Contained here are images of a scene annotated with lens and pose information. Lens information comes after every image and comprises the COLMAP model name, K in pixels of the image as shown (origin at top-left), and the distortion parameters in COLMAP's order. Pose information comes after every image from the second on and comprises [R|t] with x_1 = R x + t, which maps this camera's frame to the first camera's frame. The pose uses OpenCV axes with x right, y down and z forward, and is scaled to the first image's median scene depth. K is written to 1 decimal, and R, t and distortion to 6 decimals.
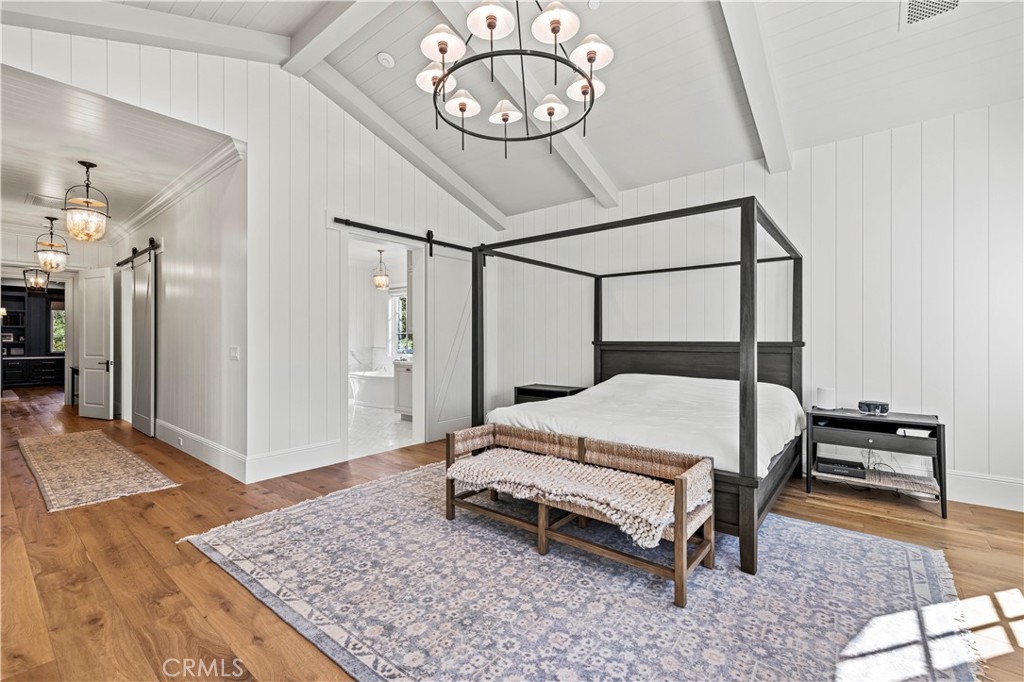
lens RADIAL K [[439.3, 0, 506.5], [0, 439.3, 340.3], [0, 0, 1]] dist [0.003302, 0.000775]
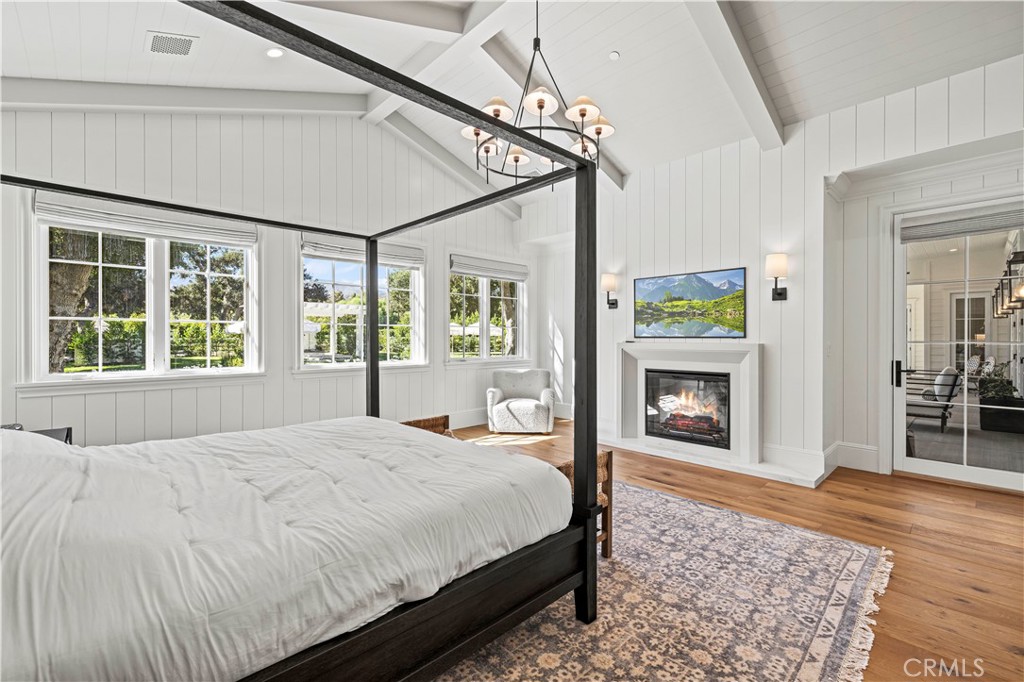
lens RADIAL K [[441.6, 0, 507.1], [0, 441.6, 342.3], [0, 0, 1]] dist [-0.000113, 0.000234]
pose [[-0.992661, -0.002662, 0.120901, -0.045410], [-0.001837, 0.999974, 0.006933, 0.005870], [-0.120916, 0.006660, -0.992640, 1.949283]]
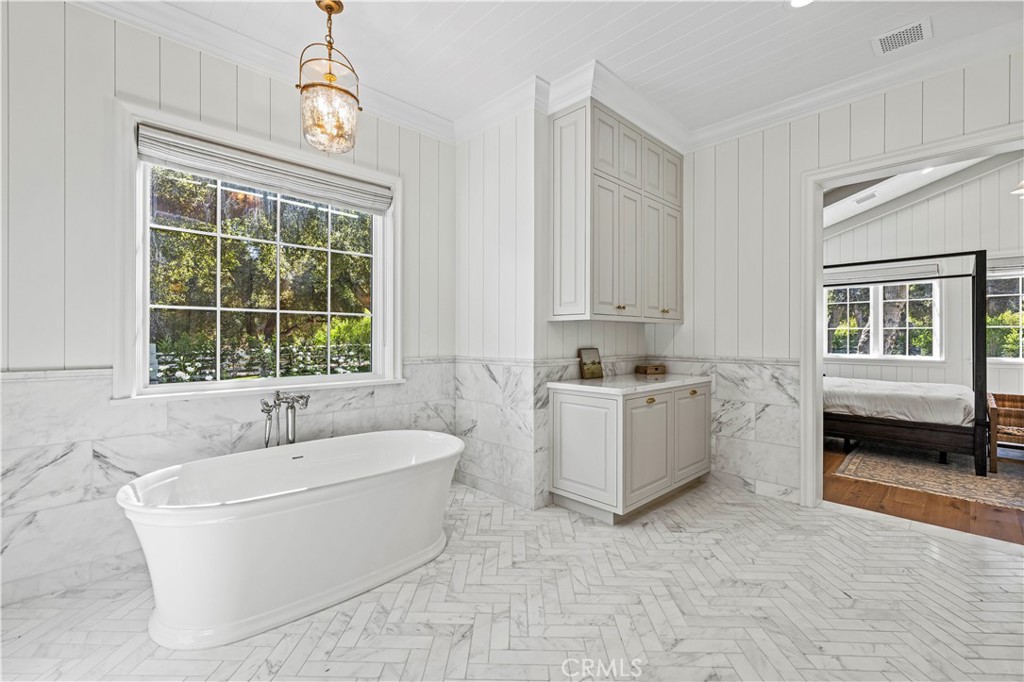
lens RADIAL K [[439.3, 0, 506.5], [0, 439.3, 340.3], [0, 0, 1]] dist [0.003302, 0.000775]
pose [[0.120044, -0.005458, 0.992754, -1.586486], [-0.002518, 0.999980, 0.005802, 0.008518], [-0.992765, -0.003196, 0.120028, 2.547729]]
